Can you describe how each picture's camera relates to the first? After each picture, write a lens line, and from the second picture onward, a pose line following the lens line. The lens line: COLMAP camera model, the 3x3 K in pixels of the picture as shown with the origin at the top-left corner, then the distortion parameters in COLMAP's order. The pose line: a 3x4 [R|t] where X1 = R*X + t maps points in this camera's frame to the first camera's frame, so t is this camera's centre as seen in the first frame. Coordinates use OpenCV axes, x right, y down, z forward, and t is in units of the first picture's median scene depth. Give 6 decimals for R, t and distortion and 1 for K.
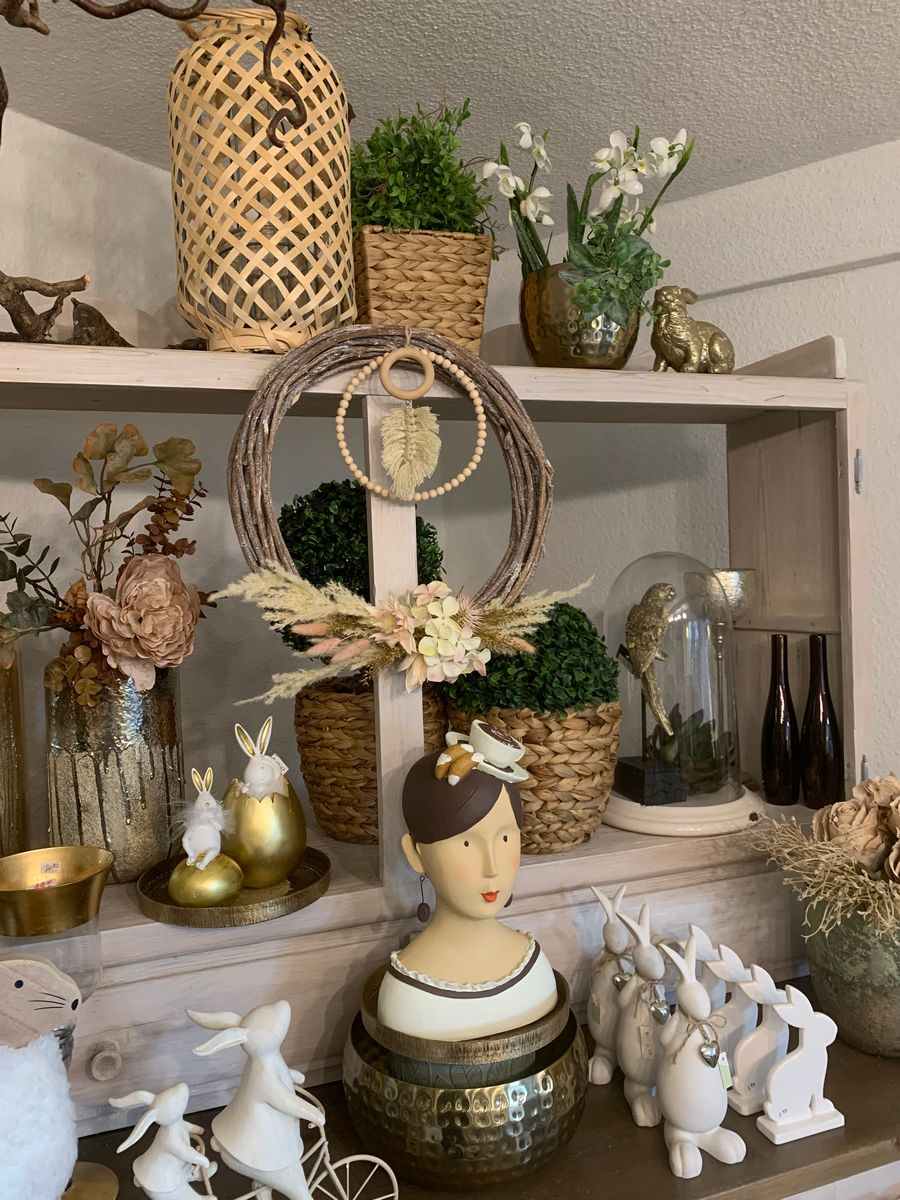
lens RADIAL K [[907.0, 0, 453.8], [0, 907.0, 592.6], [0, 0, 1]] dist [0.126400, -0.250466]
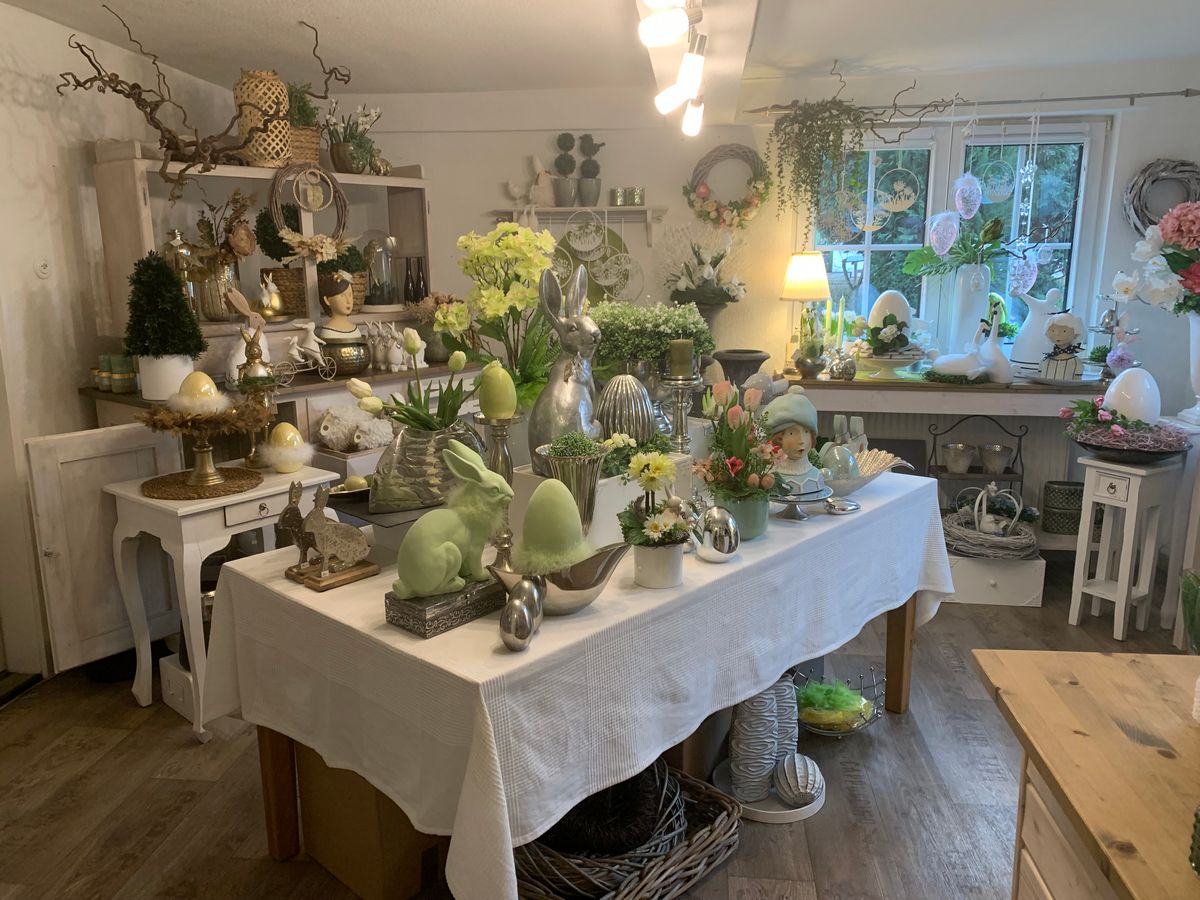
lens RADIAL K [[917.7, 0, 593.6], [0, 917.7, 444.0], [0, 0, 1]] dist [0.056223, -0.062359]
pose [[0.848433, -0.084788, 0.522468, -1.118783], [-0.001460, 0.986708, 0.162496, 0.218278], [-0.529301, -0.138630, 0.837032, -2.858155]]
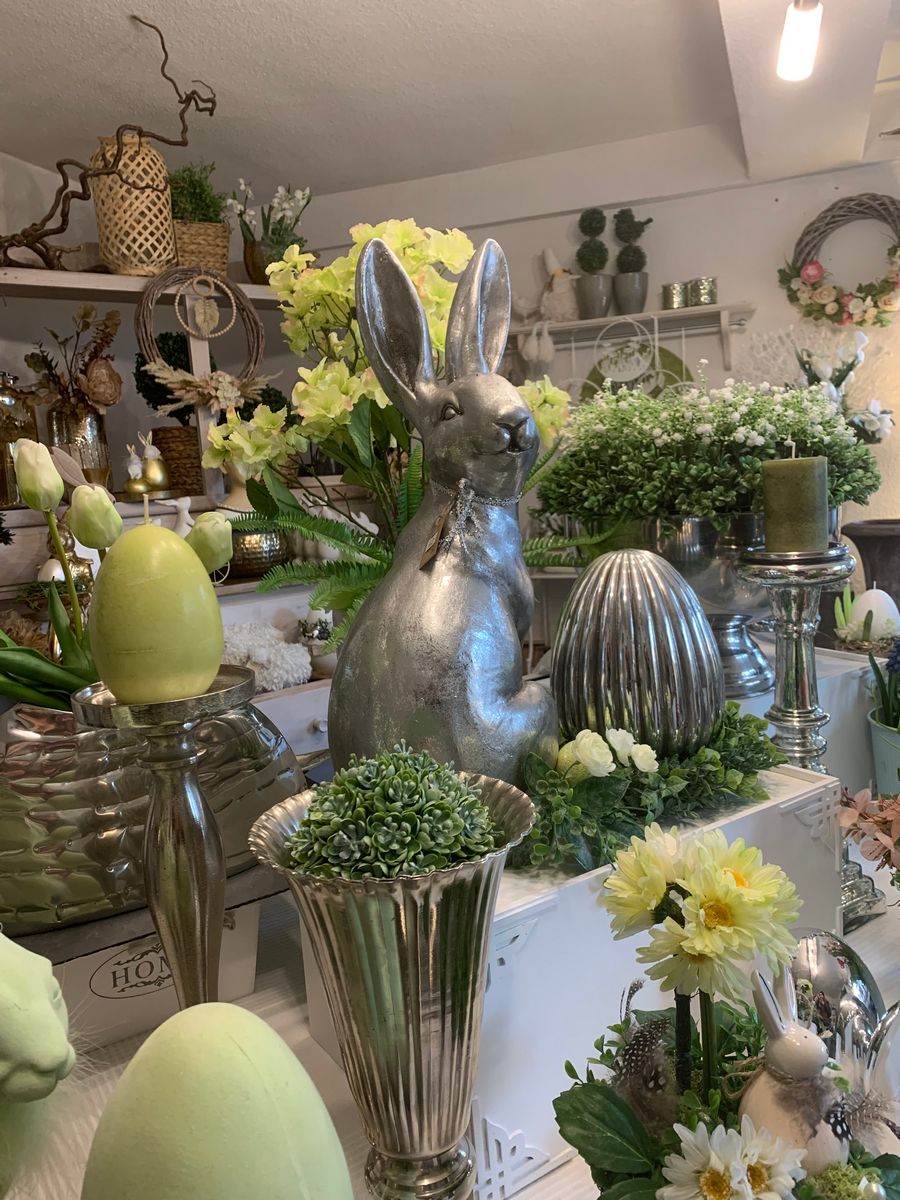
lens RADIAL K [[920.1, 0, 452.9], [0, 920.1, 591.7], [0, 0, 1]] dist [0.010353, 0.000156]
pose [[0.949516, -0.071188, 0.305534, -0.230113], [0.042690, 0.994174, 0.098969, 0.371244], [-0.310799, -0.080930, 0.947024, -1.669400]]
